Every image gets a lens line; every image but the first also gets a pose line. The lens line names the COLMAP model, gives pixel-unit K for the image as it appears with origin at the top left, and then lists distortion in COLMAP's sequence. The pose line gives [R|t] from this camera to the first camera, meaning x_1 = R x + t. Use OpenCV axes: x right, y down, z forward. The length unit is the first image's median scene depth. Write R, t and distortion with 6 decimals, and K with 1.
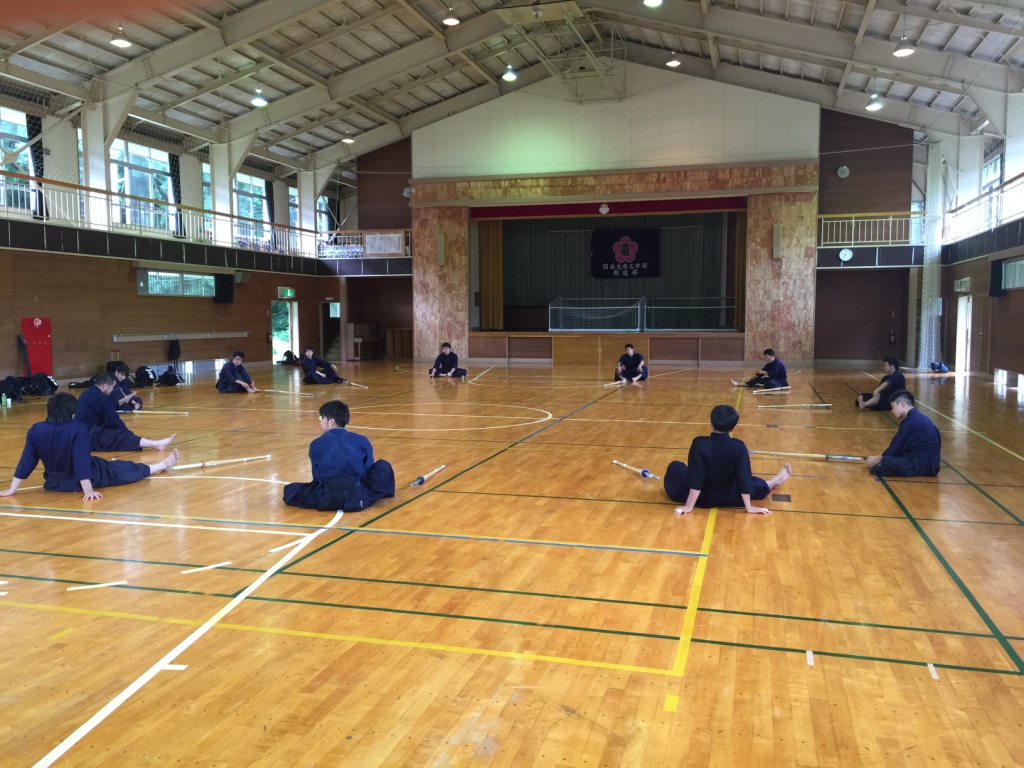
lens RADIAL K [[858.6, 0, 512.0], [0, 858.6, 384.0], [0, 0, 1]] dist [-0.001538, -0.012162]
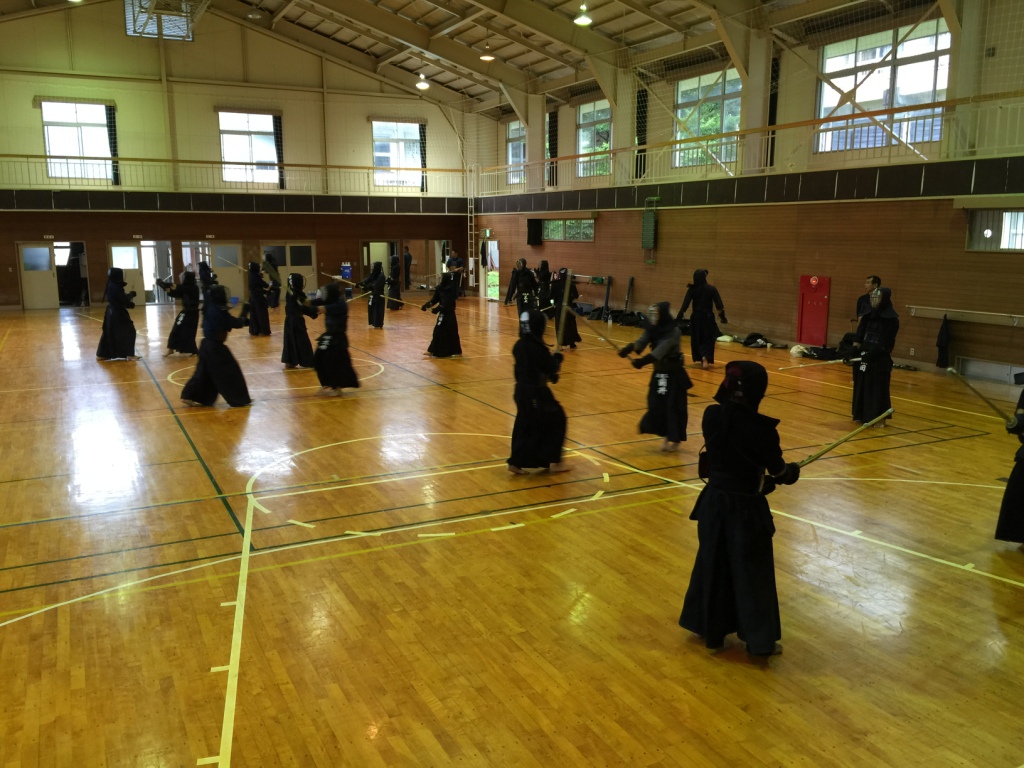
lens RADIAL K [[858.6, 0, 512.0], [0, 858.6, 384.0], [0, 0, 1]] dist [-0.001538, -0.012162]
pose [[-0.733099, 0.080930, -0.675289, 0.309215], [-0.091035, 0.972284, 0.215352, -0.130626], [0.674001, 0.219350, -0.705413, 1.433111]]
